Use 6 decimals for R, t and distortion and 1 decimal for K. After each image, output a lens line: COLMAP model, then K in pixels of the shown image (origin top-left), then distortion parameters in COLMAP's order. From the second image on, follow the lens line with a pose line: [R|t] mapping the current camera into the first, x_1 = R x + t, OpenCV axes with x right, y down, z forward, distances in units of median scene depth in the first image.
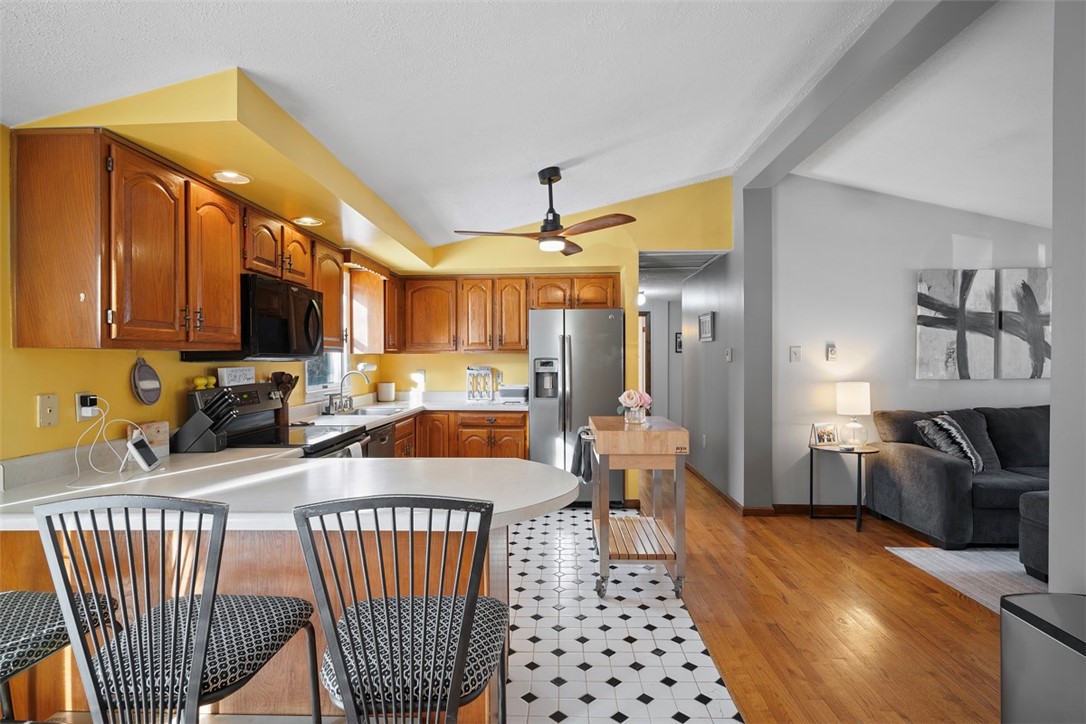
lens RADIAL K [[547.2, 0, 542.3], [0, 547.2, 360.8], [0, 0, 1]] dist [-0.004649, 0.001415]
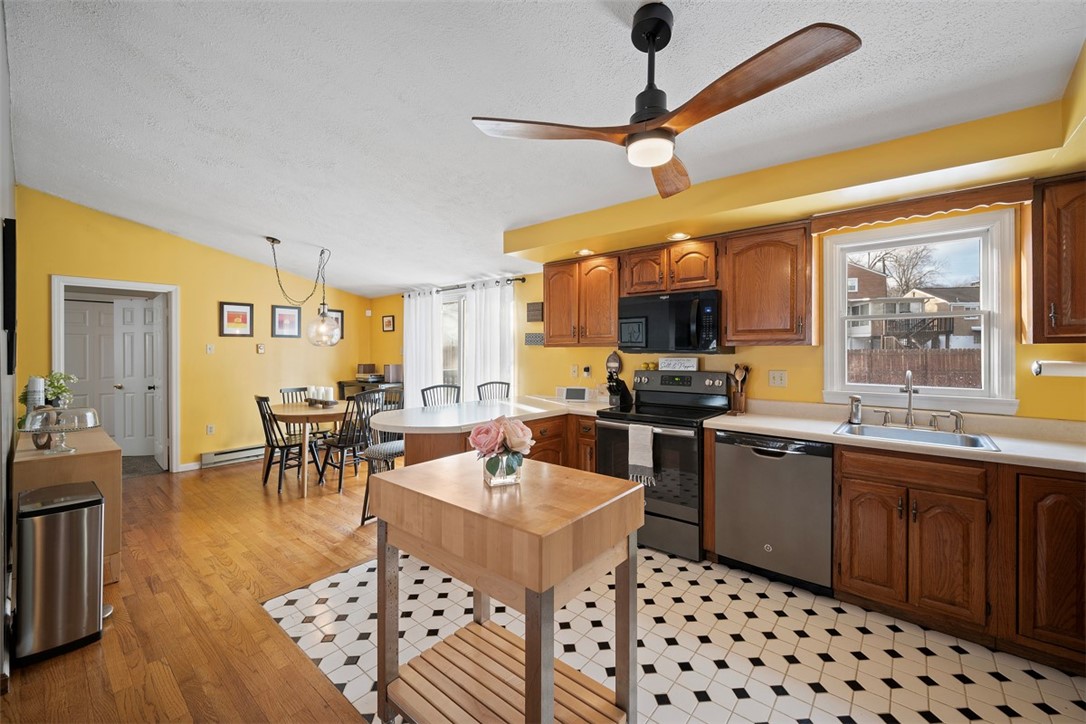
lens RADIAL K [[430.6, 0, 547.3], [0, 430.6, 352.1], [0, 0, 1]] dist [0.000572, -0.000270]
pose [[-0.611801, 0.007543, -0.790976, 0.346871], [-0.001143, 0.999945, 0.010419, -0.009413], [0.791011, 0.007279, -0.611758, 0.958984]]
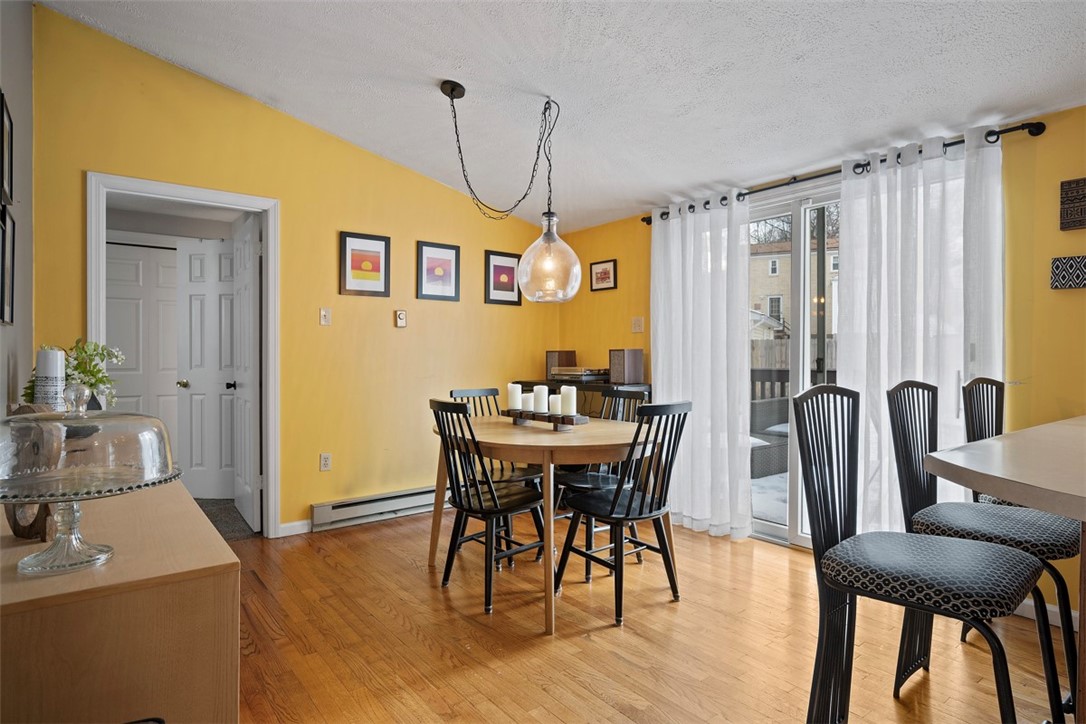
lens RADIAL K [[583.3, 0, 543.4], [0, 583.3, 357.8], [0, 0, 1]] dist [0.001275, -0.000446]
pose [[-0.765757, 0.005964, -0.643102, 0.297293], [-0.003077, 0.999912, 0.012936, 0.043075], [0.643123, 0.011884, -0.765671, 0.424945]]
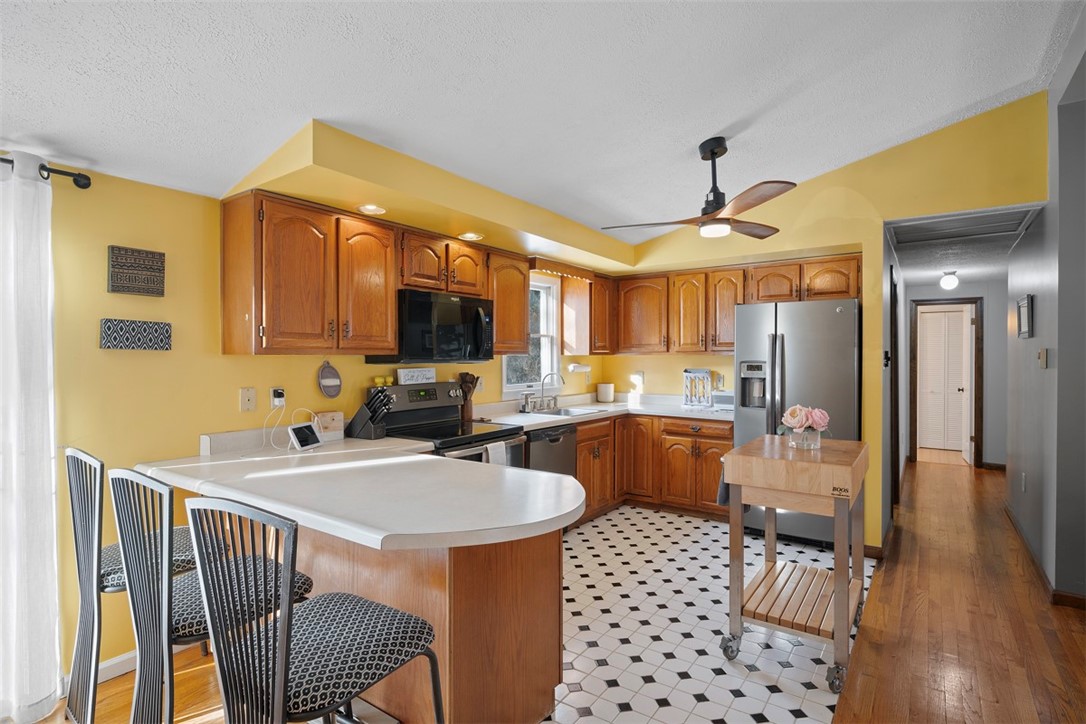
lens RADIAL K [[547.2, 0, 544.0], [0, 547.2, 359.8], [0, 0, 1]] dist [-0.004649, 0.001415]
pose [[0.837020, 0.007013, -0.547127, 0.211495], [-0.005917, 0.999975, 0.003765, -0.008735], [0.547140, 0.000086, 0.837041, 0.114644]]
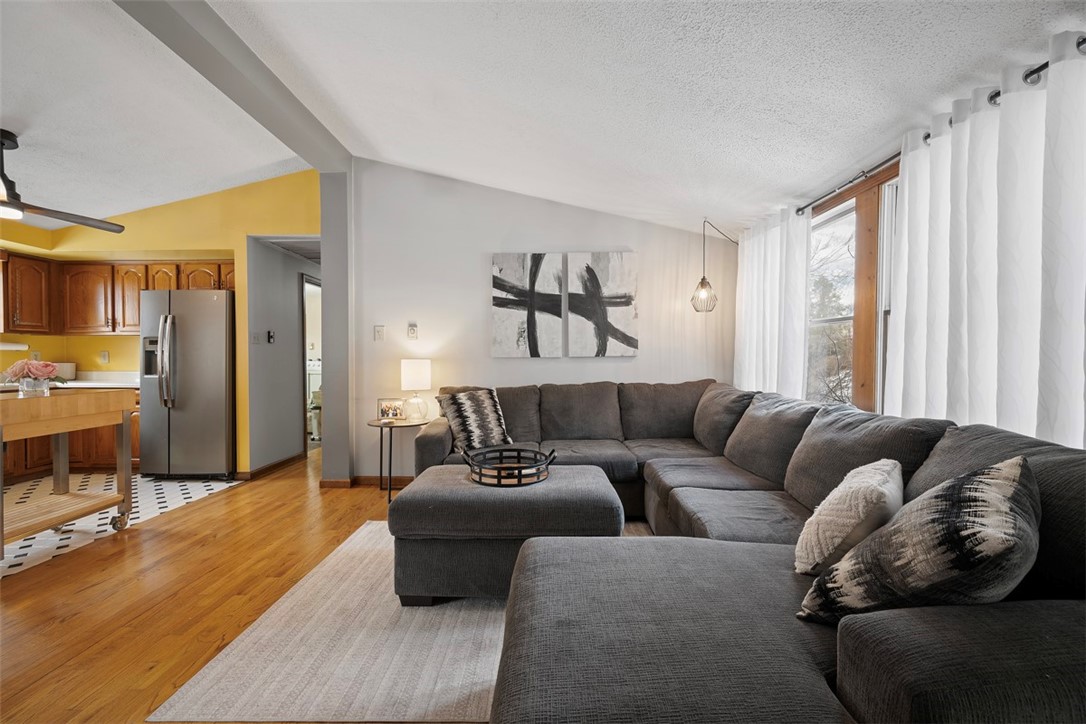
lens RADIAL K [[430.6, 0, 552.5], [0, 430.6, 358.5], [0, 0, 1]] dist [0.000572, -0.000270]
pose [[0.999581, 0.002369, 0.028834, 0.787601], [-0.002438, 0.999994, 0.002368, 0.034343], [-0.028829, -0.002437, 0.999581, 0.166668]]
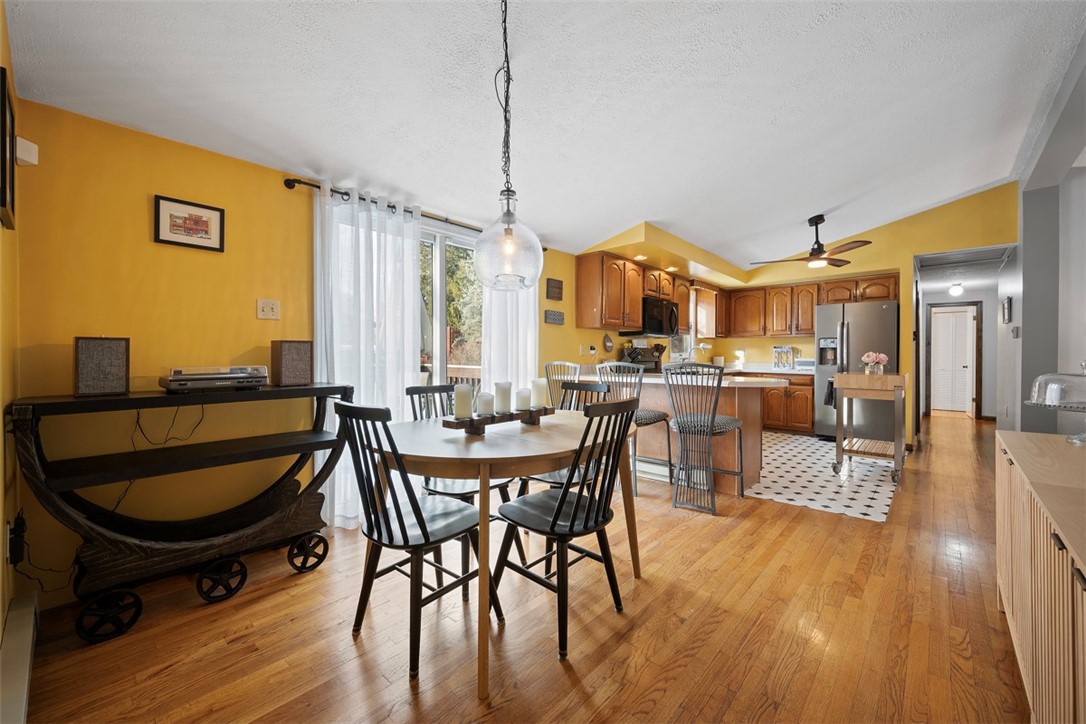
lens RADIAL K [[430.6, 0, 543.9], [0, 430.6, 357.3], [0, 0, 1]] dist [0.000572, -0.000270]
pose [[0.761762, 0.010752, -0.647768, 0.184112], [-0.011795, 0.999927, 0.002727, 0.056024], [0.647749, 0.005563, 0.761833, -0.387382]]
